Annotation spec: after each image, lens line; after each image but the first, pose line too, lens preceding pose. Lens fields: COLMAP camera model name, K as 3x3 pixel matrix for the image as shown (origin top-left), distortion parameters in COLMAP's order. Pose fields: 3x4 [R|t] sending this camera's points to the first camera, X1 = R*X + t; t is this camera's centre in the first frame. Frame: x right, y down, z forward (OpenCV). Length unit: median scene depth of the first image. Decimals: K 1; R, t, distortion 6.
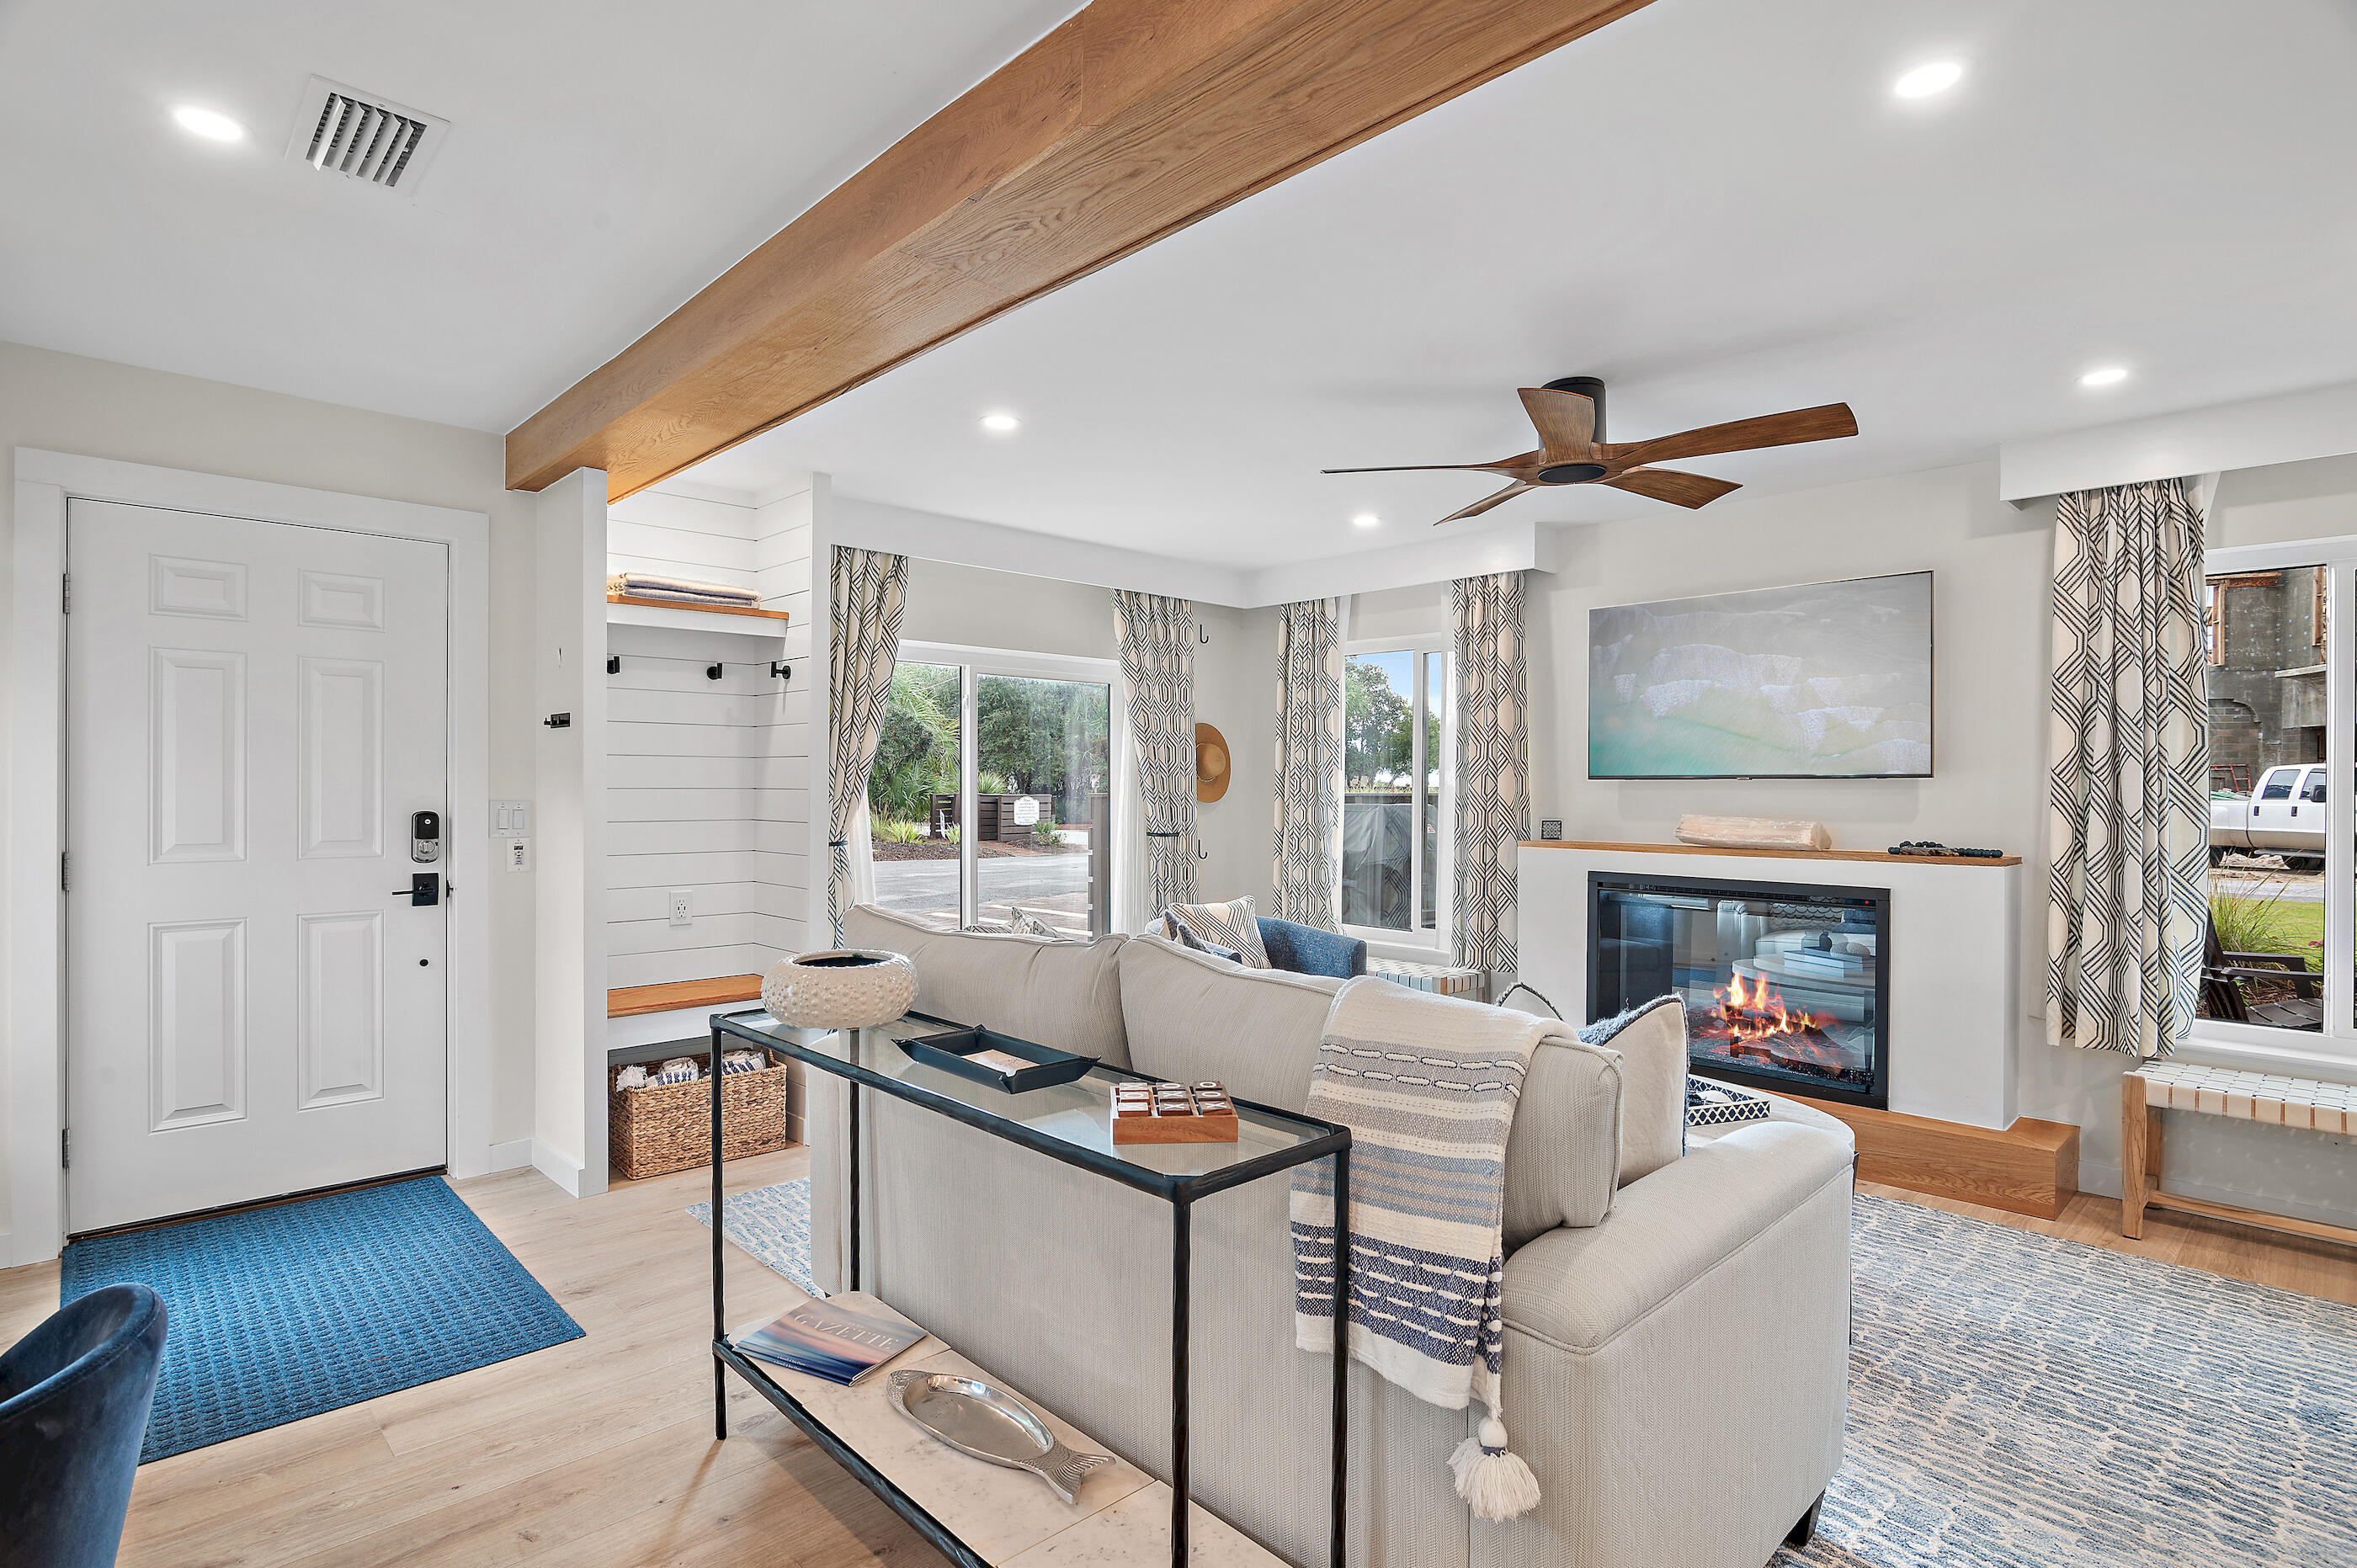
lens RADIAL K [[1206.9, 0, 1155.0], [0, 1206.9, 785.7], [0, 0, 1]] dist [-0.014158, 0.000591]
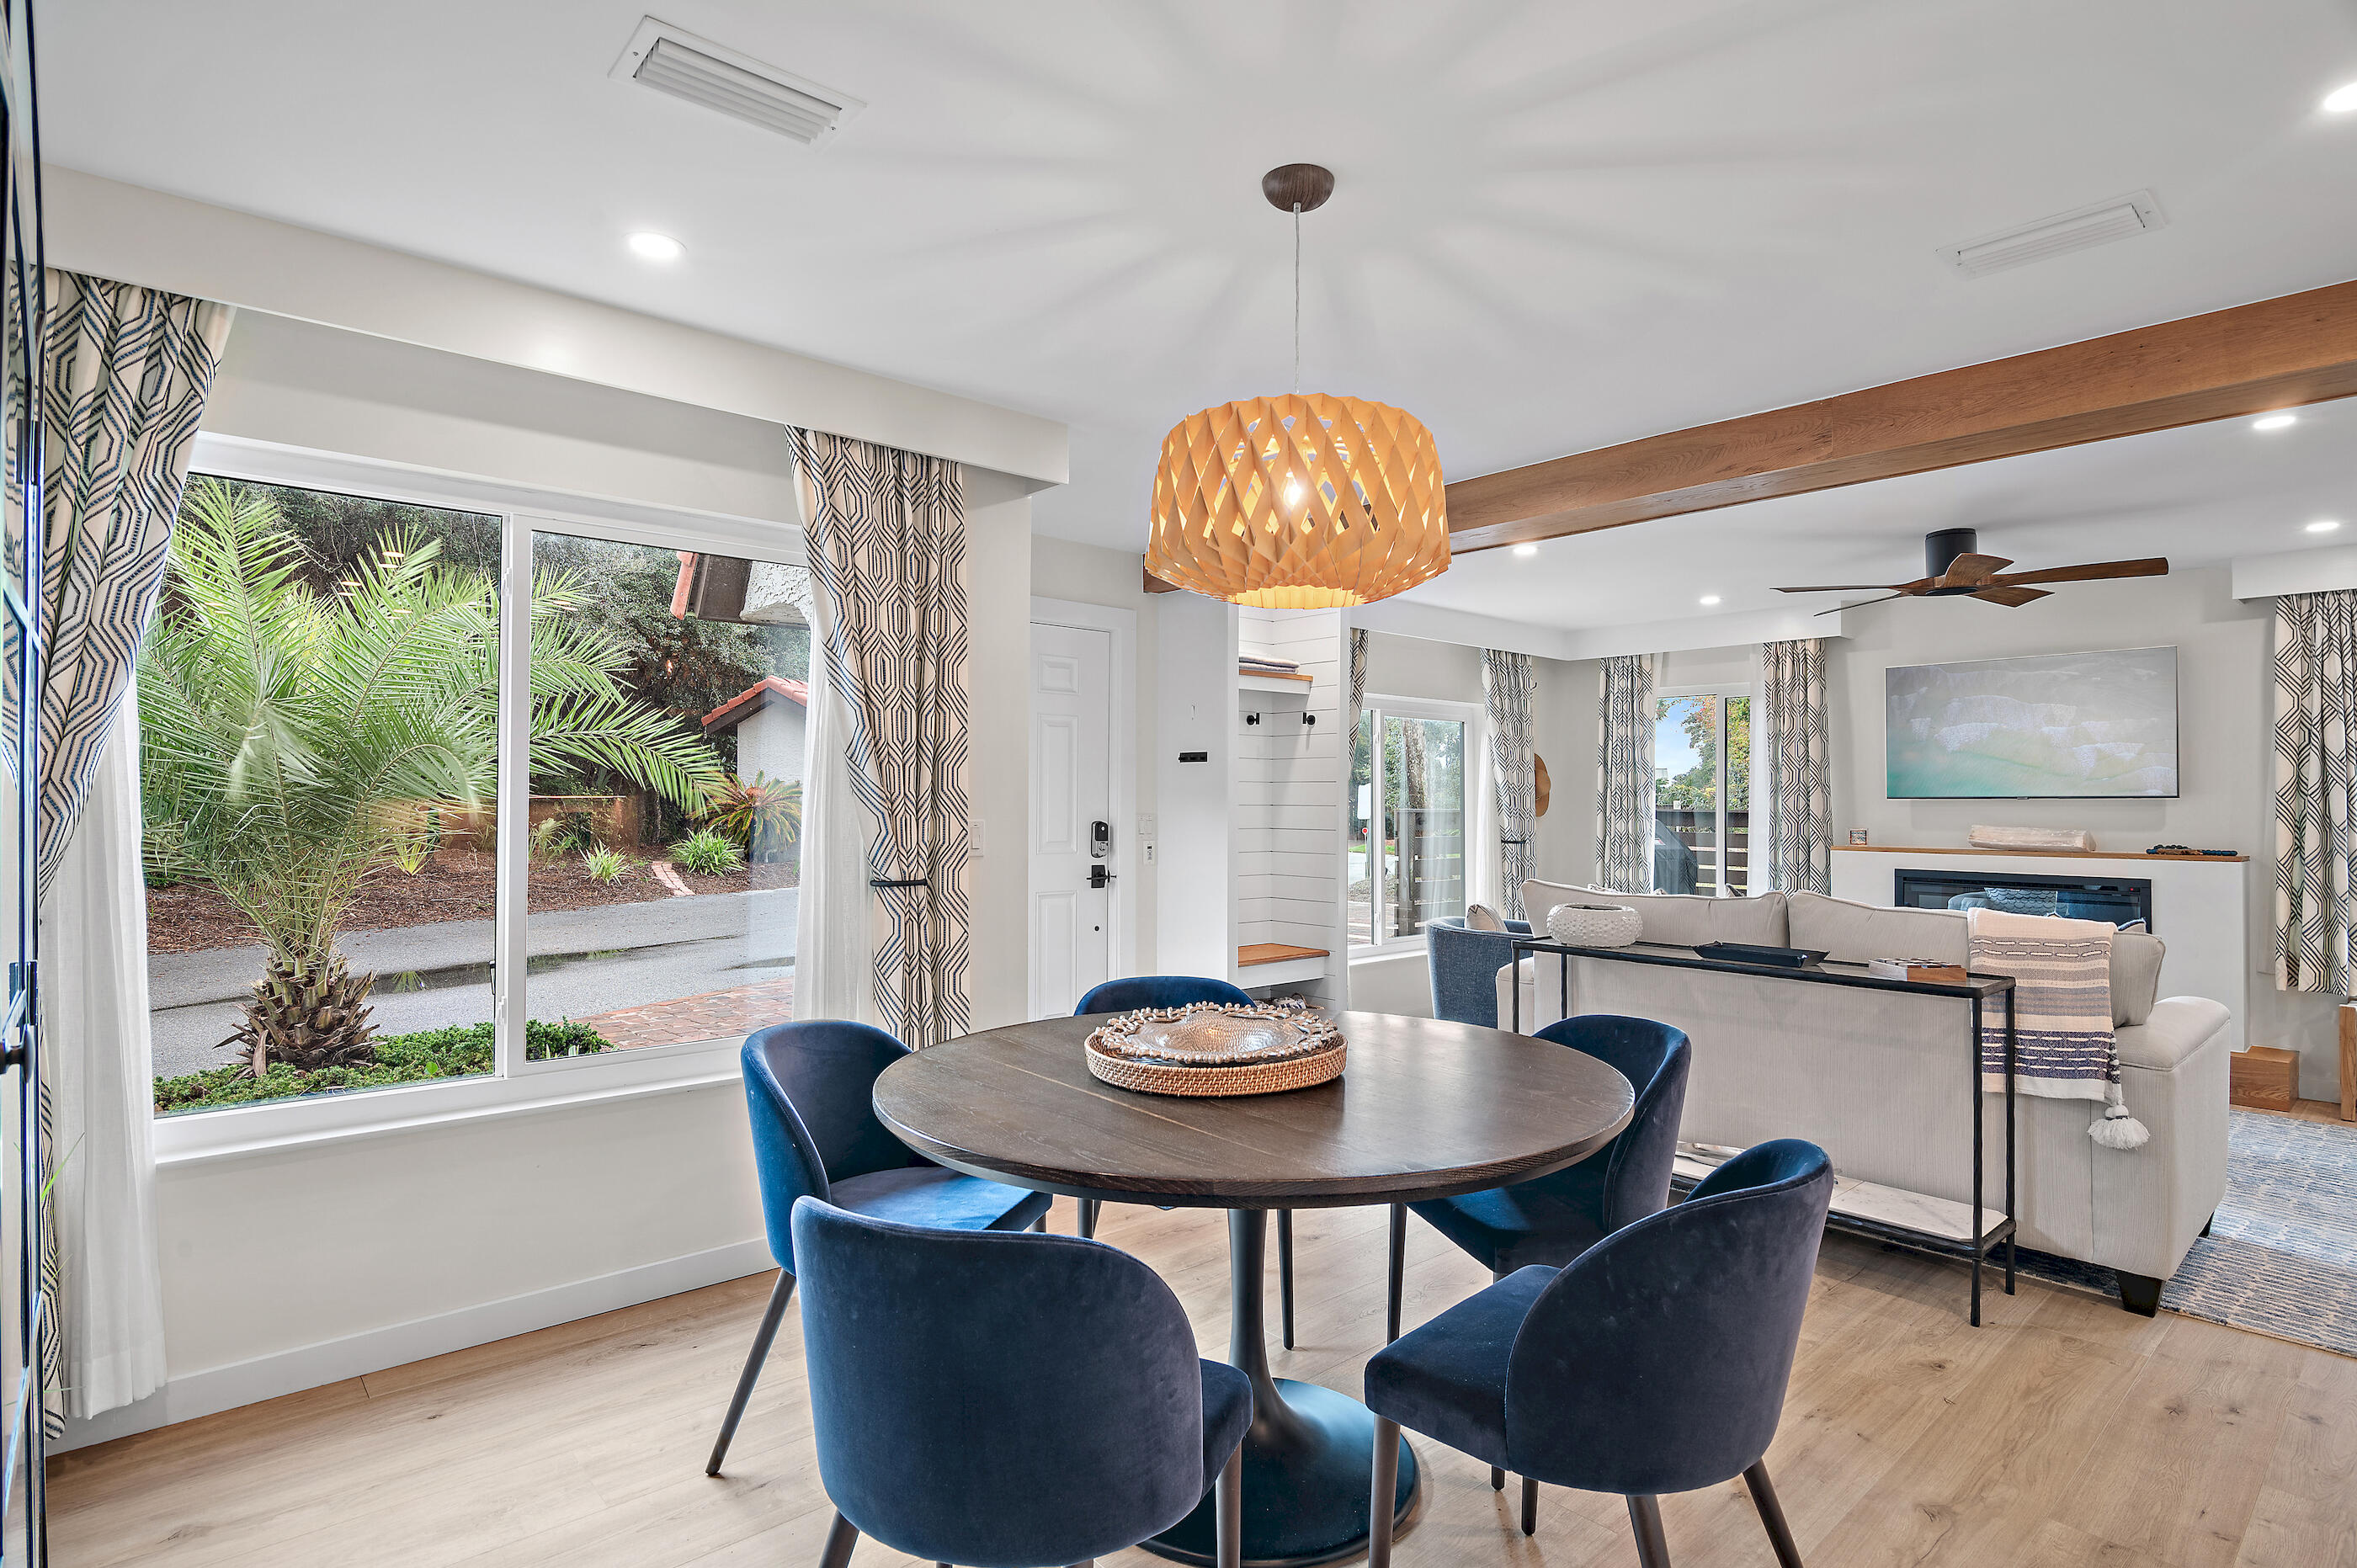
lens RADIAL K [[1206.9, 0, 1163.6], [0, 1206.9, 775.9], [0, 0, 1]] dist [-0.014158, 0.000591]
pose [[0.999221, 0.000187, -0.039465, -0.495612], [-0.001047, 0.999763, -0.021755, -0.001194], [0.039452, 0.021780, 0.998984, -0.443548]]
